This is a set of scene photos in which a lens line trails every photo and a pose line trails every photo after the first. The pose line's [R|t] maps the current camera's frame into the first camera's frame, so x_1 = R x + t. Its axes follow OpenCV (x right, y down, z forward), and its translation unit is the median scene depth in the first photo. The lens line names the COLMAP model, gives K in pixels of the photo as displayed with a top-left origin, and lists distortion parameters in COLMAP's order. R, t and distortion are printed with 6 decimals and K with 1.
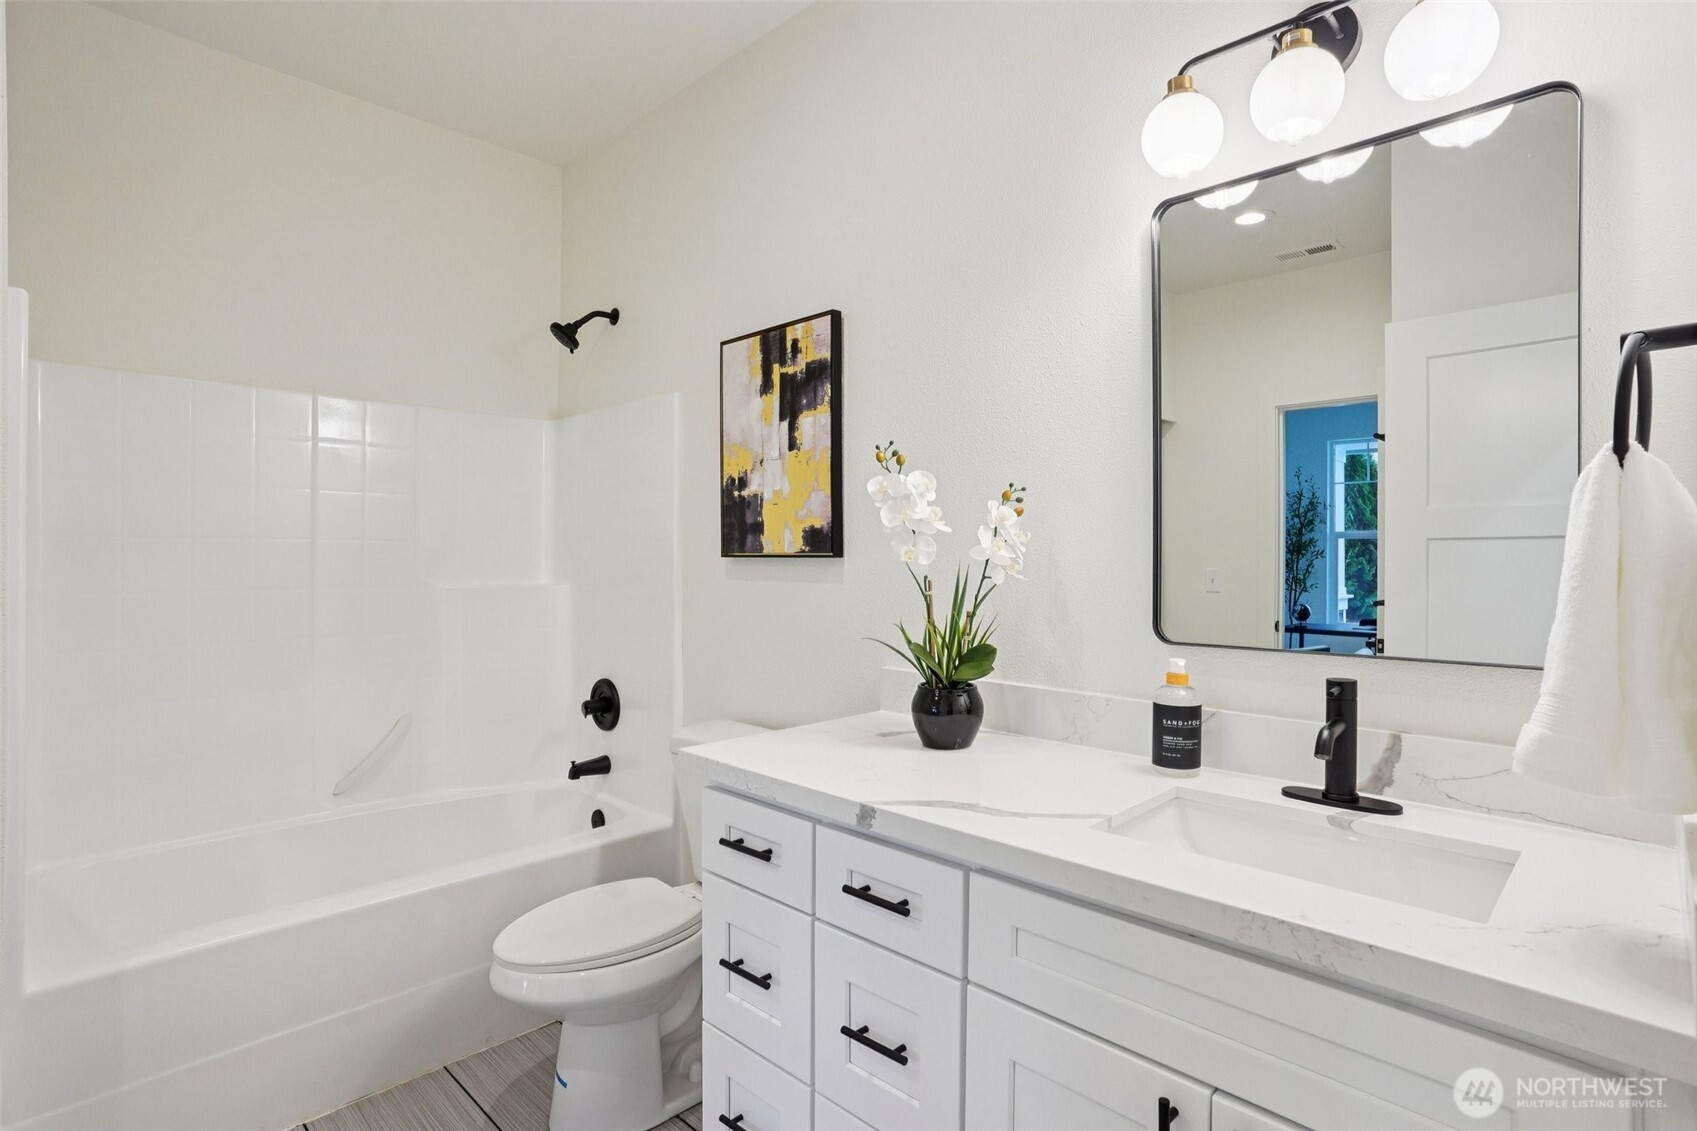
lens RADIAL K [[844.8, 0, 847.6], [0, 844.8, 535.4], [0, 0, 1]] dist [-0.084722, 0.068533]
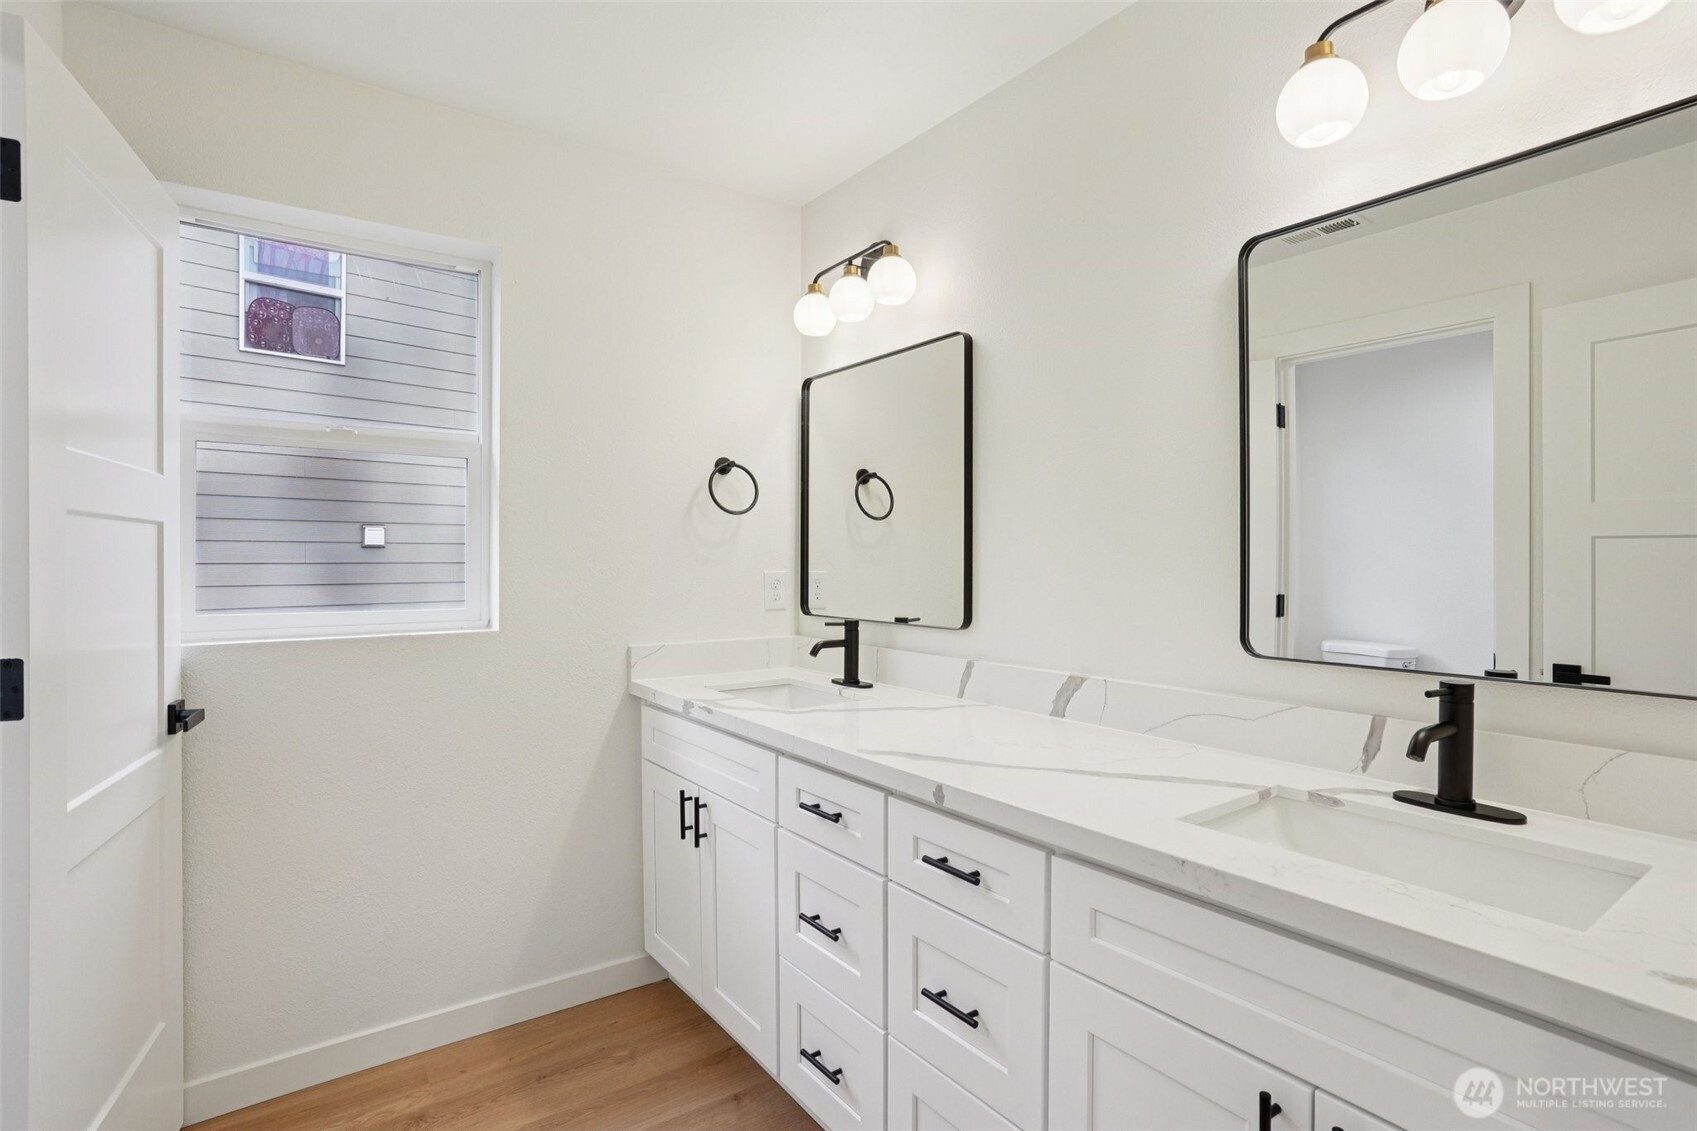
lens RADIAL K [[840.4, 0, 848.9], [0, 840.4, 562.6], [0, 0, 1]] dist [-0.044331, 0.029525]
pose [[0.984492, -0.006344, -0.175315, 0.087952], [0.011837, 0.999471, 0.030305, -0.001659], [0.175030, -0.031910, 0.984046, -0.084474]]
